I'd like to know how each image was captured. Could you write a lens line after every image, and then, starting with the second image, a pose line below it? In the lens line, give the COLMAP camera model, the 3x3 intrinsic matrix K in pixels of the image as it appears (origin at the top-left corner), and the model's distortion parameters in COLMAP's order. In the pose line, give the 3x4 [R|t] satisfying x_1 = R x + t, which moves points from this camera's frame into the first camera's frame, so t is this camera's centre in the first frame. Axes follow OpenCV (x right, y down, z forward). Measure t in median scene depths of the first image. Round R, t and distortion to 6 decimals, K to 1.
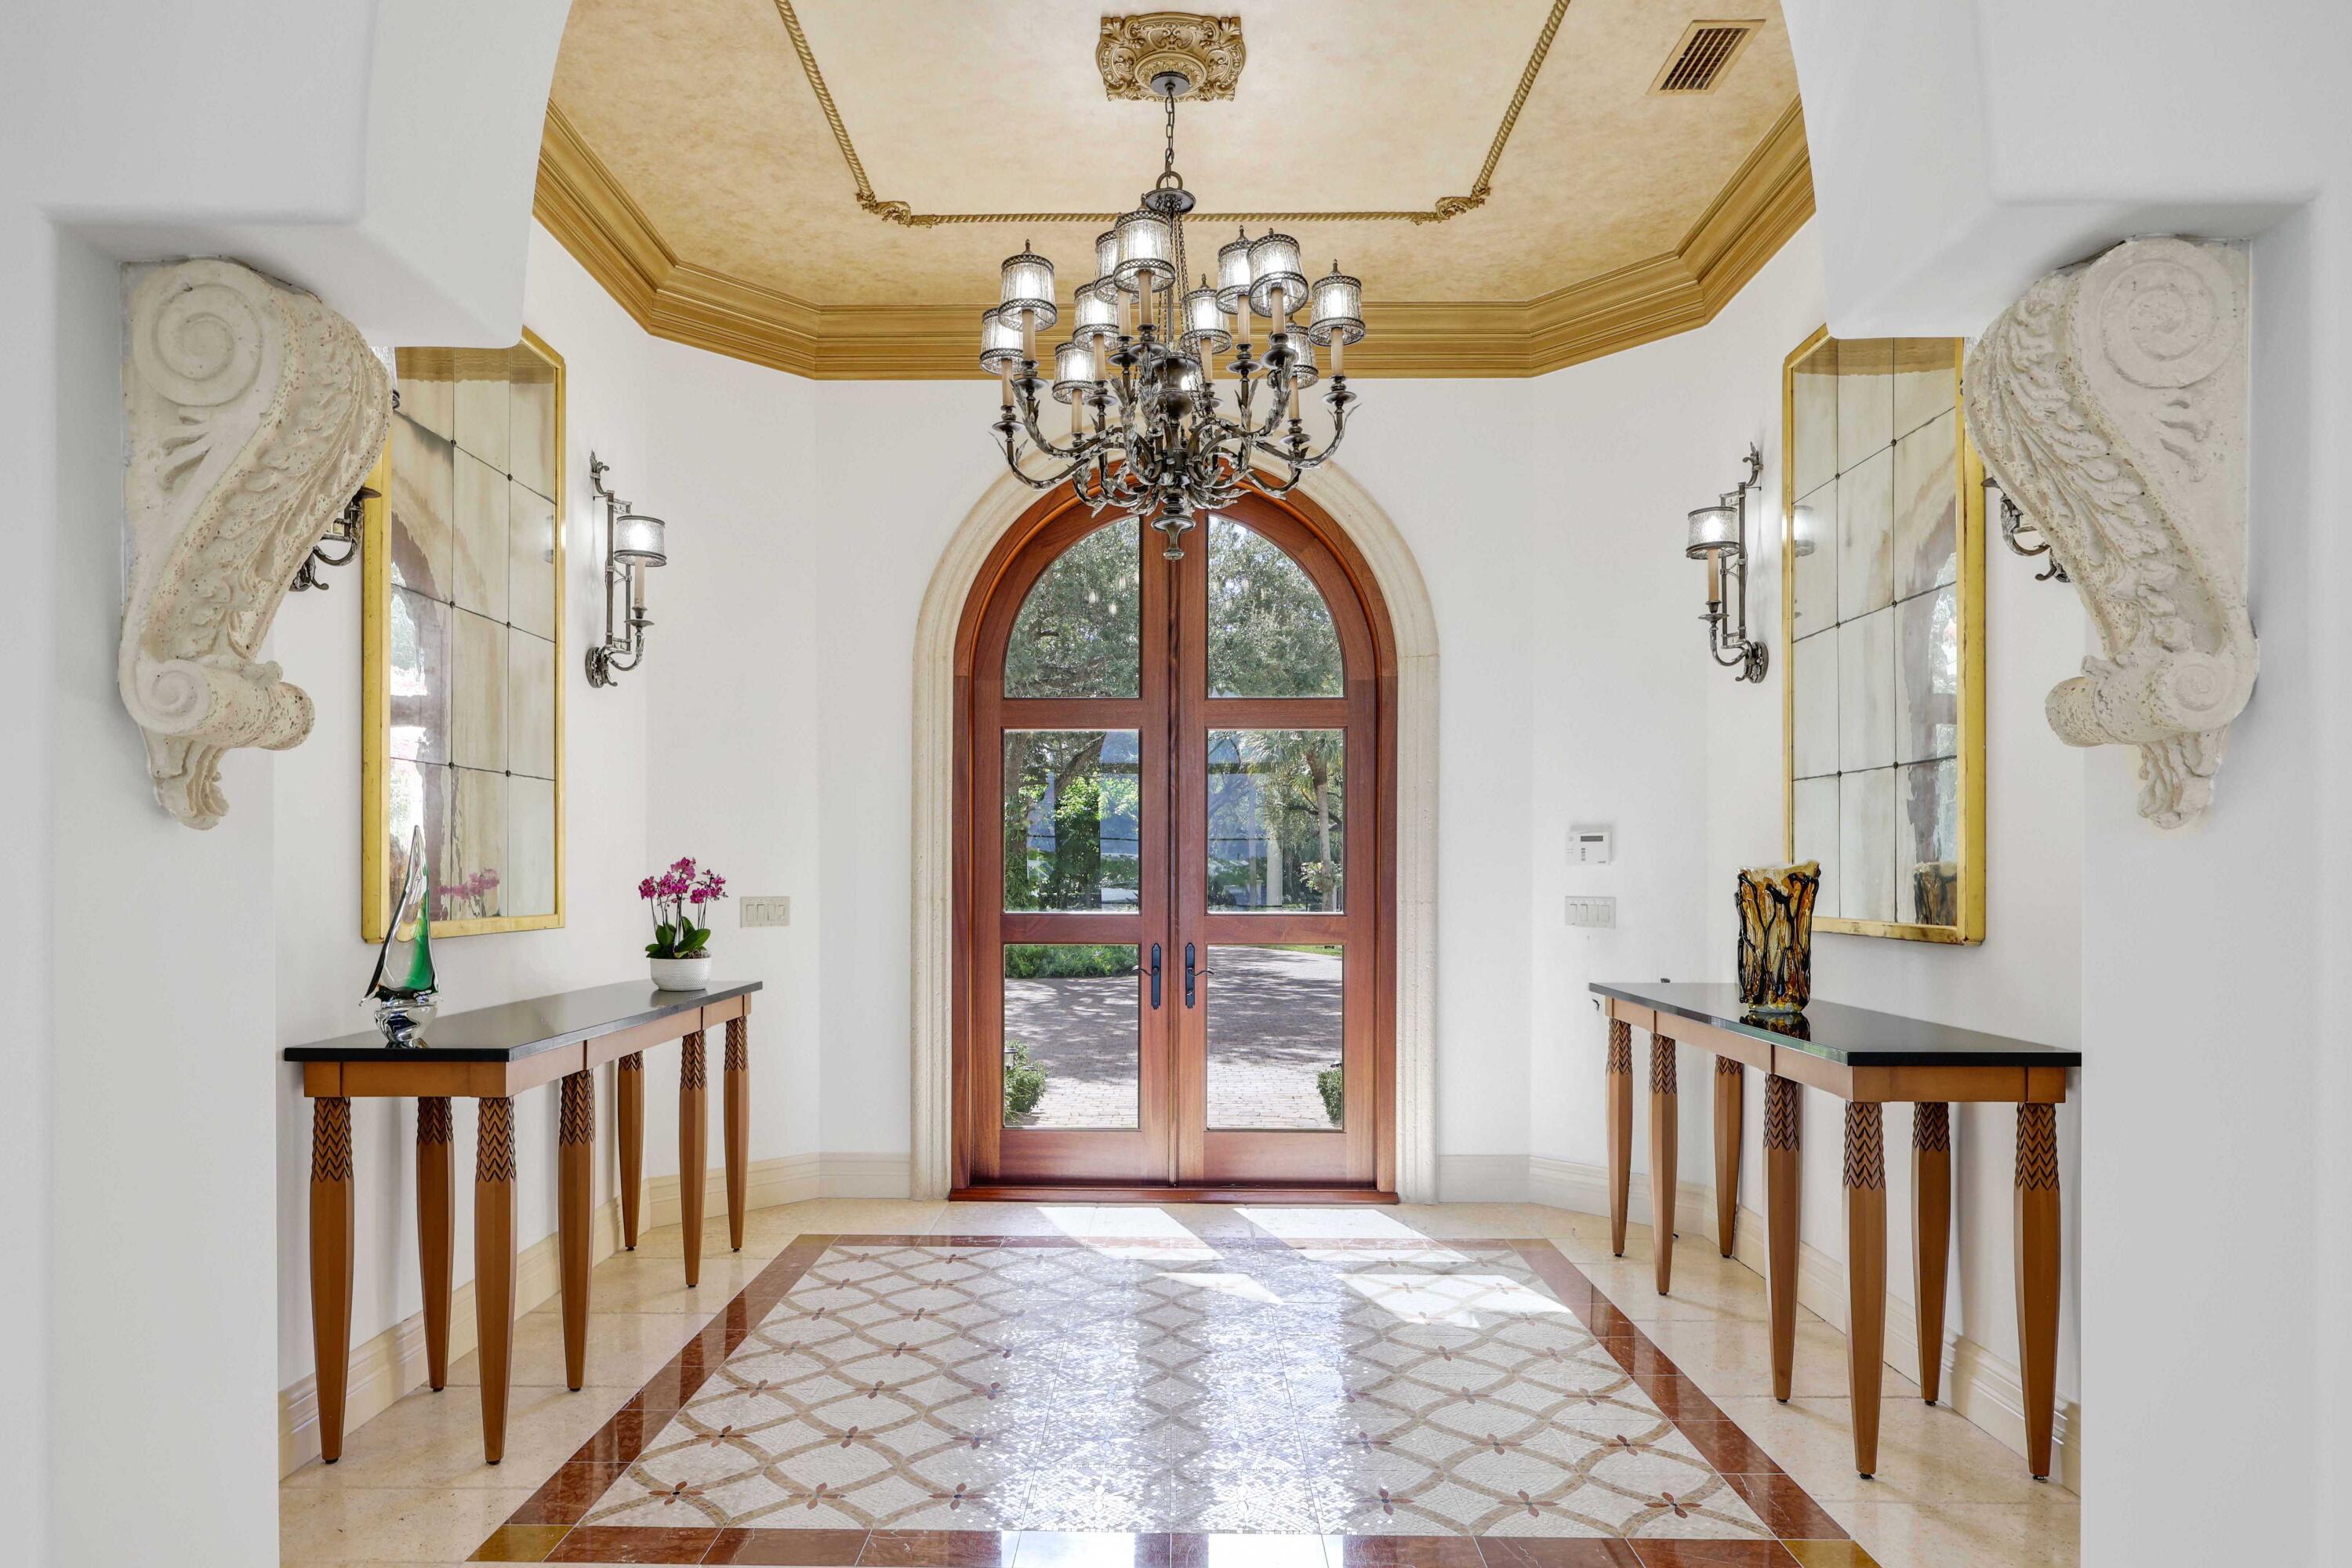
lens RADIAL K [[1353.7, 0, 1170.7], [0, 1353.7, 874.7], [0, 0, 1]] dist [-0.001611, -0.000119]
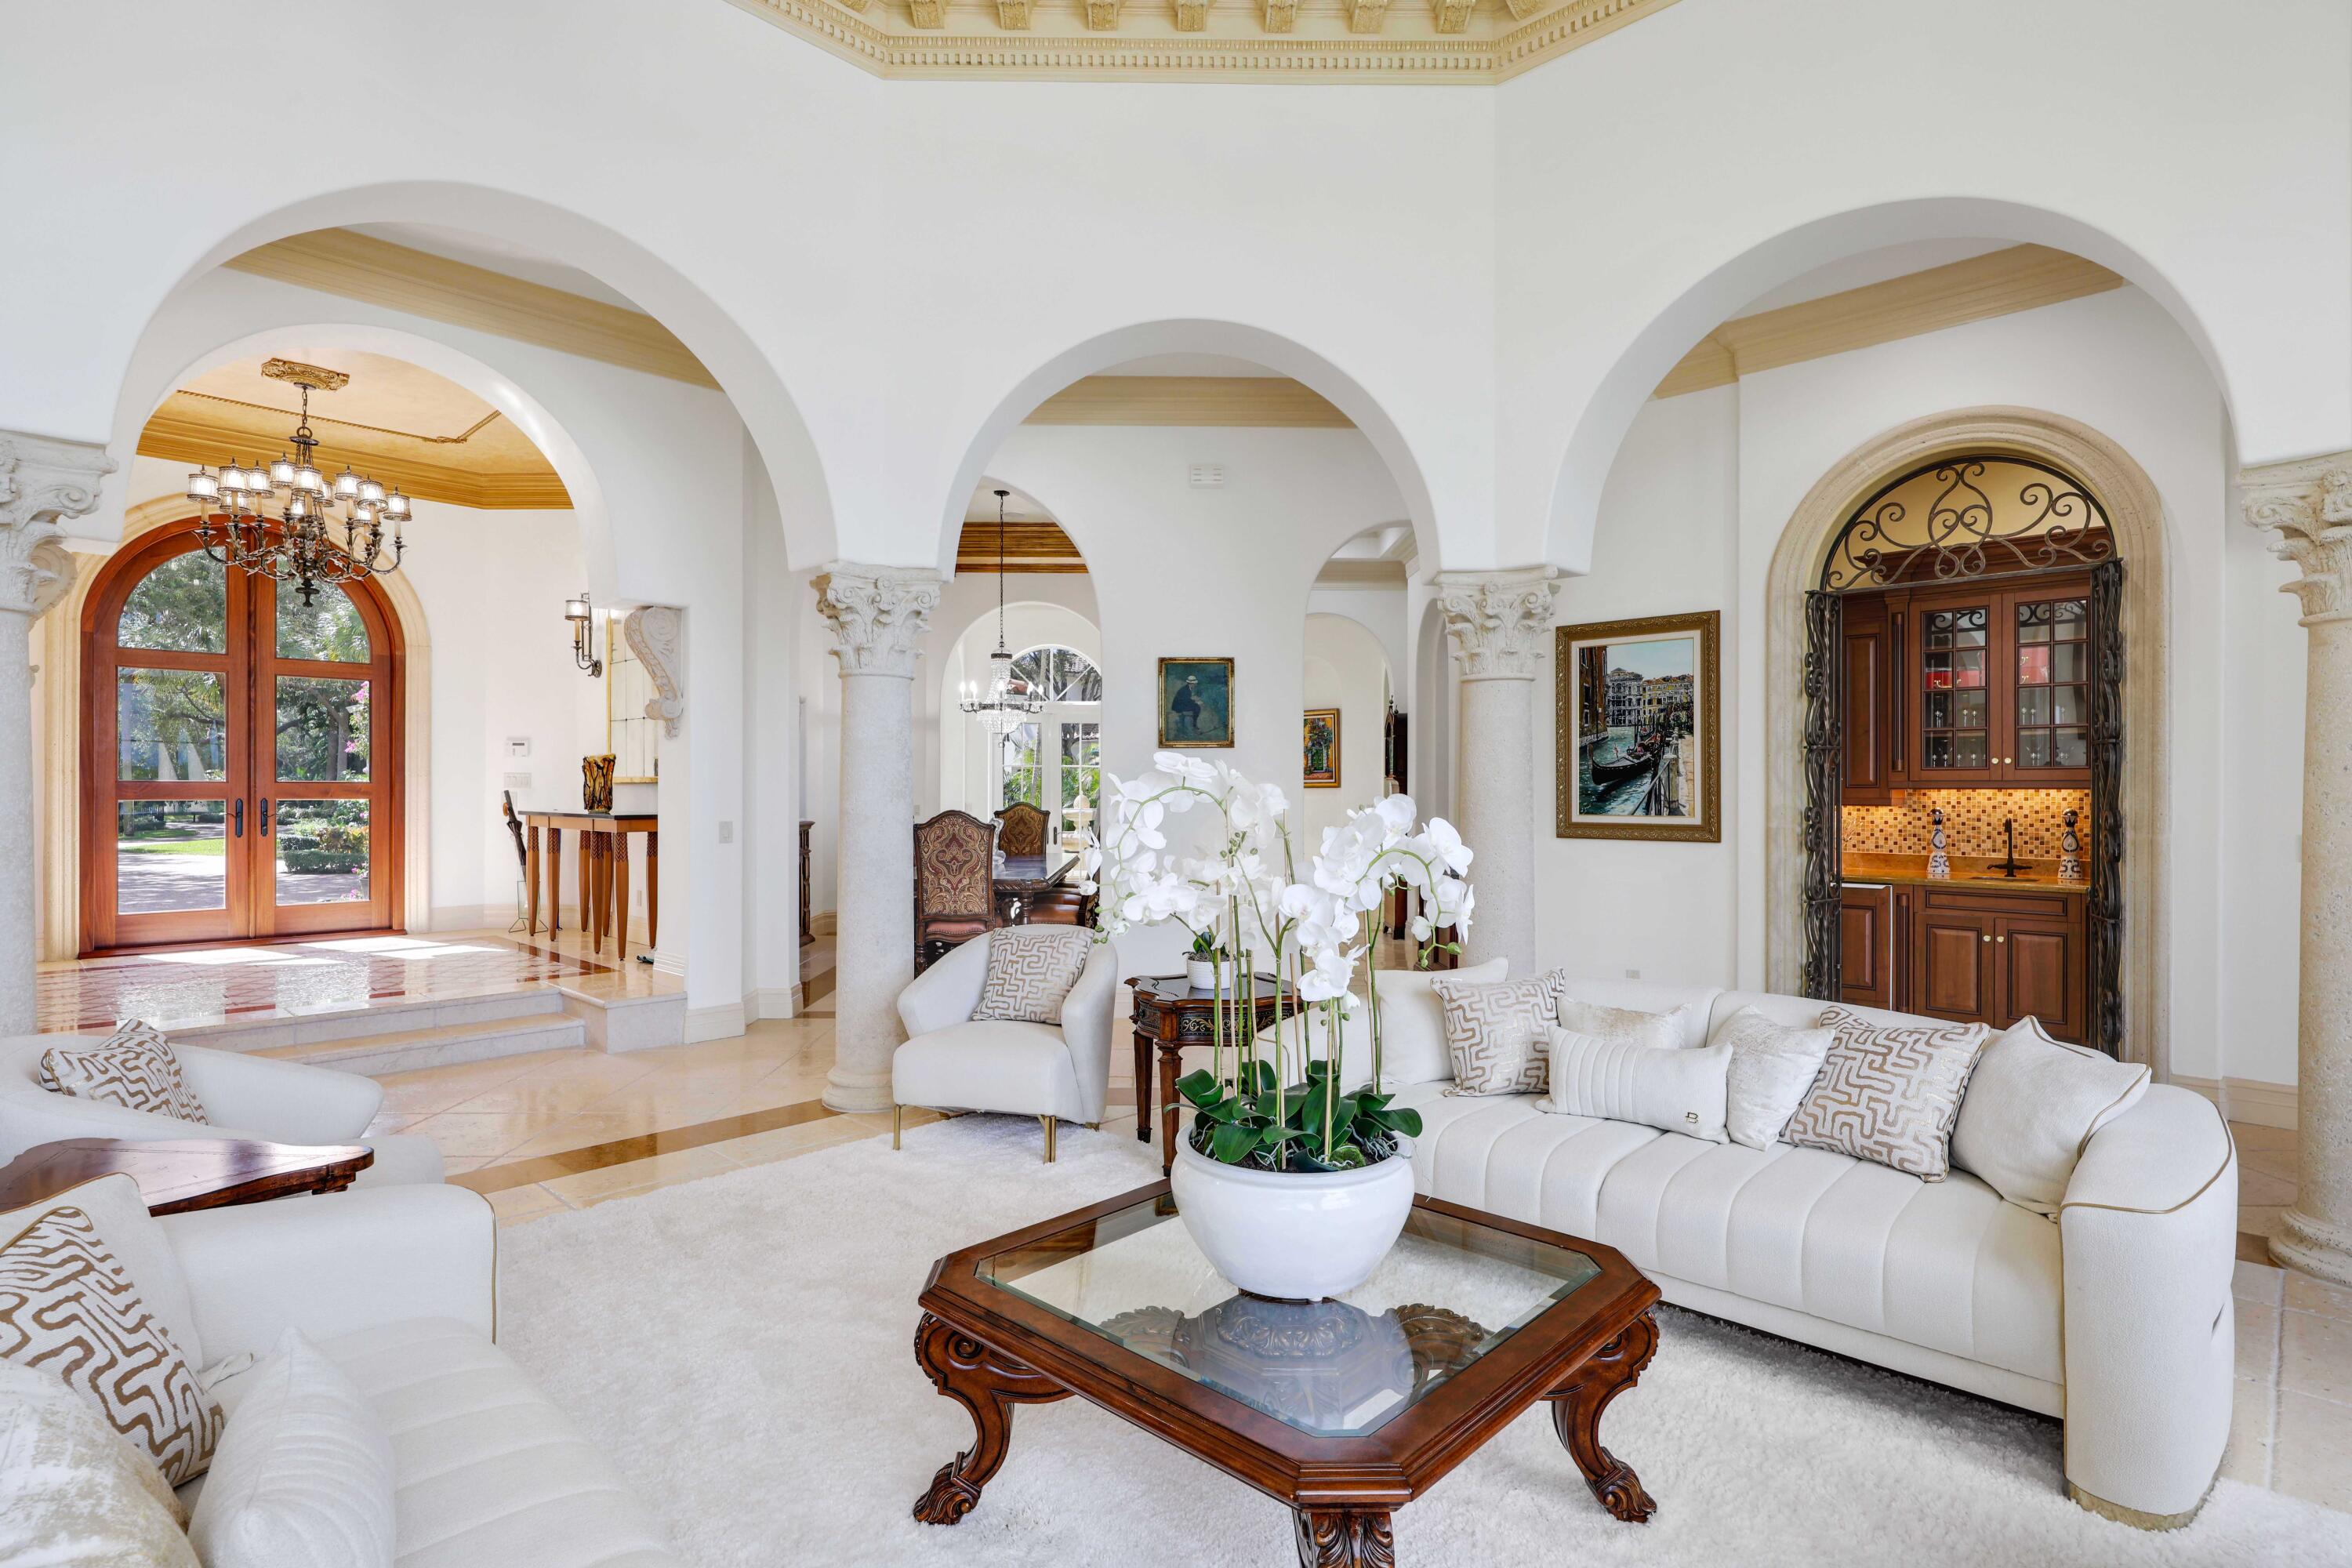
lens RADIAL K [[1171.3, 0, 1176.0], [0, 1171.3, 784.0], [0, 0, 1]] dist [0.001415, 0.000672]
pose [[0.684972, 0.002177, 0.728566, -0.288486], [0.001345, 0.999990, -0.004253, 0.041303], [-0.728568, 0.003893, 0.684962, -0.905334]]
